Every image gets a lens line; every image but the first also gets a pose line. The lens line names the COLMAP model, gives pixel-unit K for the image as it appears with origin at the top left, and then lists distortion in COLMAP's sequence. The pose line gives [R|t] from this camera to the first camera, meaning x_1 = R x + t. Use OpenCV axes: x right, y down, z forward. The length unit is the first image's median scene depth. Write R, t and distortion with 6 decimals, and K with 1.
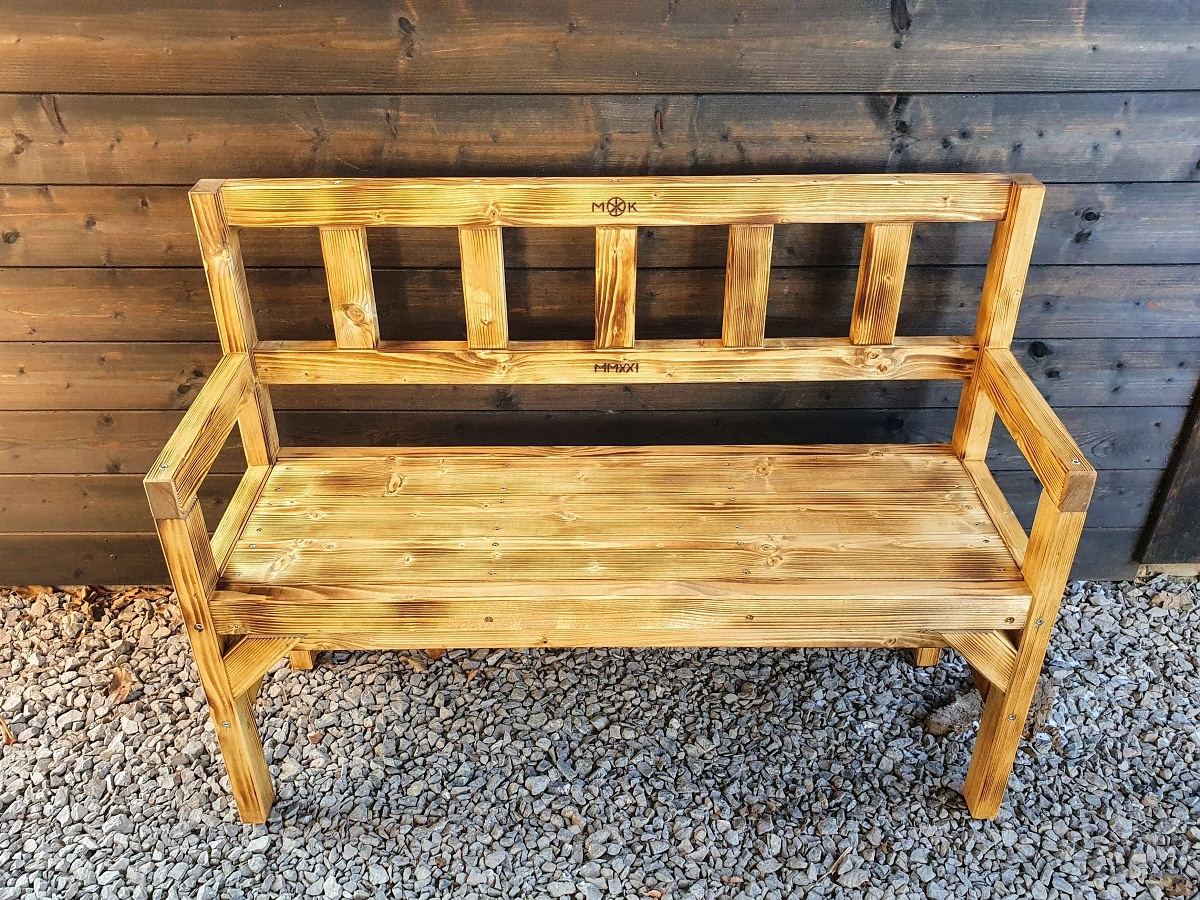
lens RADIAL K [[1089.9, 0, 594.6], [0, 1089.9, 452.1], [0, 0, 1]] dist [0.018001, 0.000000]
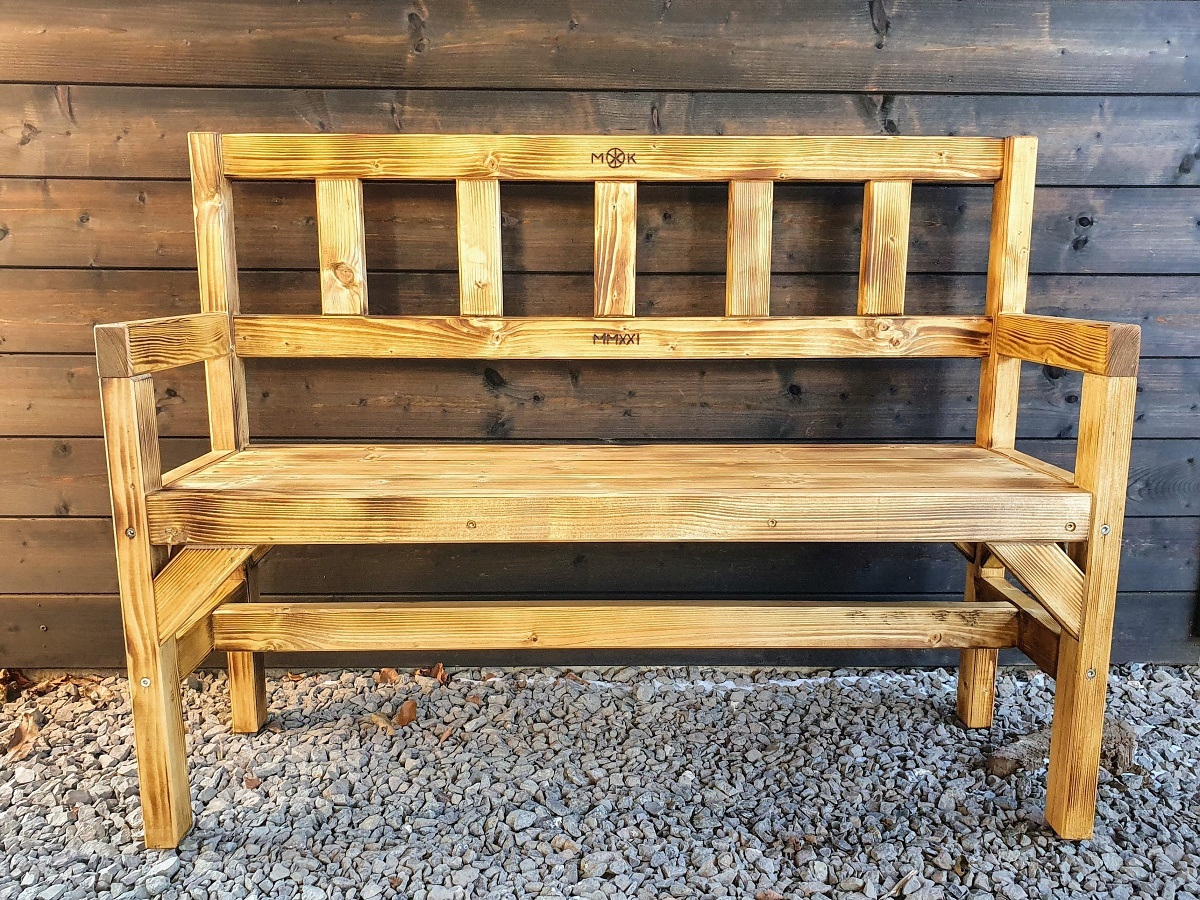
lens RADIAL K [[1089.9, 0, 607.4], [0, 1089.9, 450.1], [0, 0, 1]] dist [0.018001, 0.000000]
pose [[0.999833, 0.003540, 0.017945, -0.004342], [0.003307, 0.929923, -0.367738, 0.365635], [-0.017989, 0.367736, 0.929756, 0.153566]]
